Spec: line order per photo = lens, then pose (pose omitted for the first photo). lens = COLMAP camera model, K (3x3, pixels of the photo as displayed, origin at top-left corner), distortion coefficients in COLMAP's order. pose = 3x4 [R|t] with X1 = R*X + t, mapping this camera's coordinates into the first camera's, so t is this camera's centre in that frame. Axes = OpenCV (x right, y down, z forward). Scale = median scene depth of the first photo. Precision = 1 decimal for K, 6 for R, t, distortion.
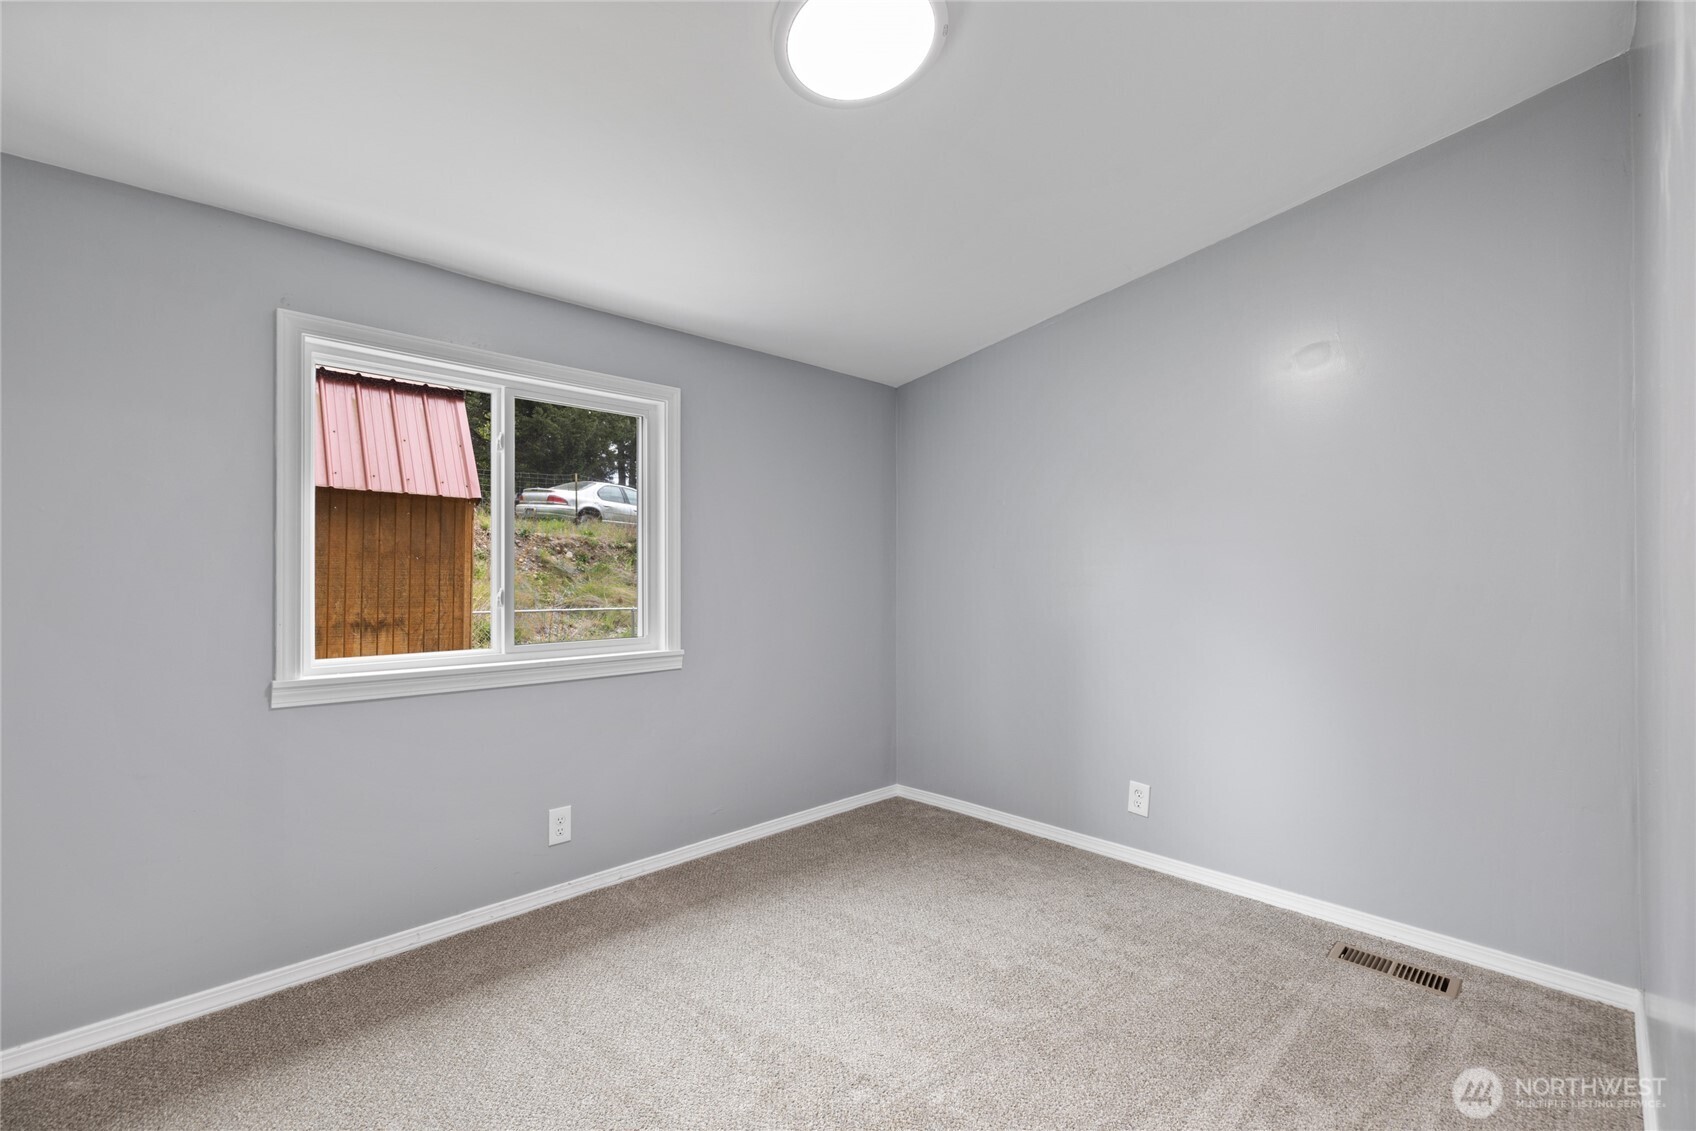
lens RADIAL K [[714.0, 0, 853.8], [0, 714.0, 553.9], [0, 0, 1]] dist [-0.000429, 0.001019]
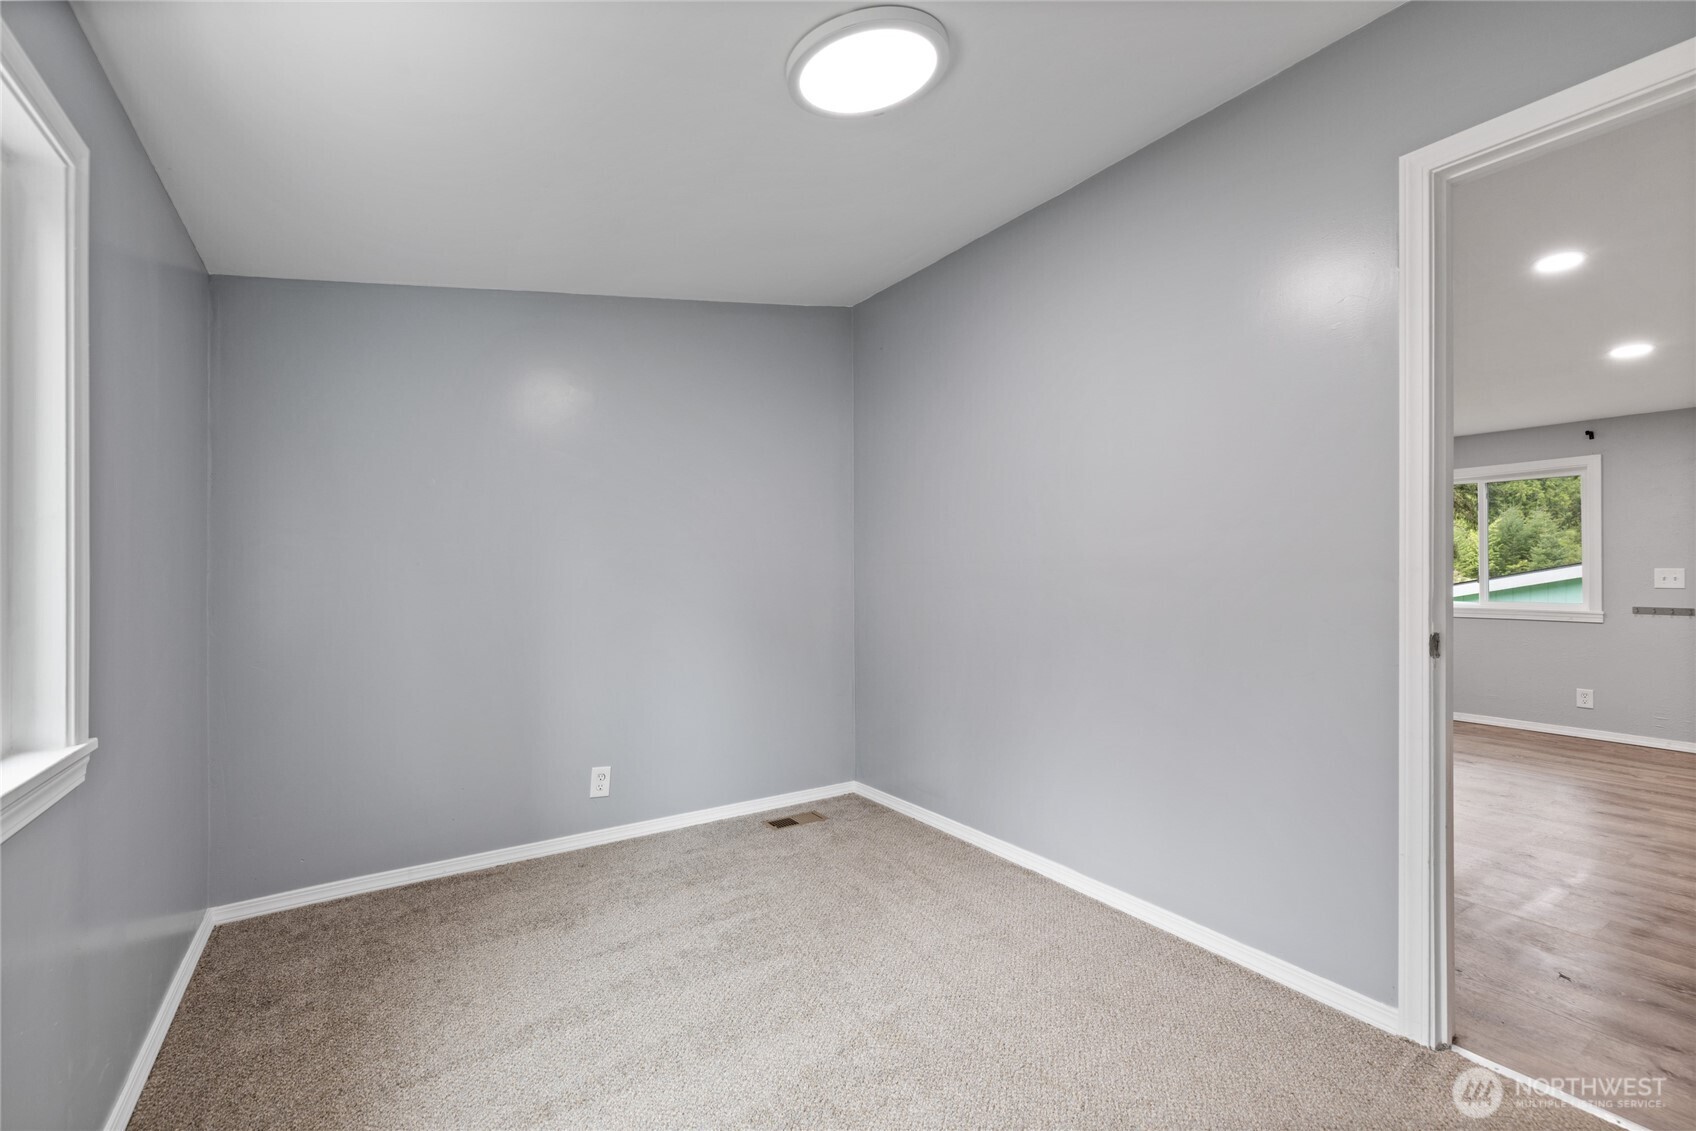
lens RADIAL K [[714.0, 0, 838.9], [0, 714.0, 560.1], [0, 0, 1]] dist [-0.000429, 0.001019]
pose [[0.208466, 0.007024, 0.978004, -0.629557], [-0.026757, 0.999641, -0.001476, 0.005934], [-0.977664, -0.025861, 0.208579, 0.489577]]
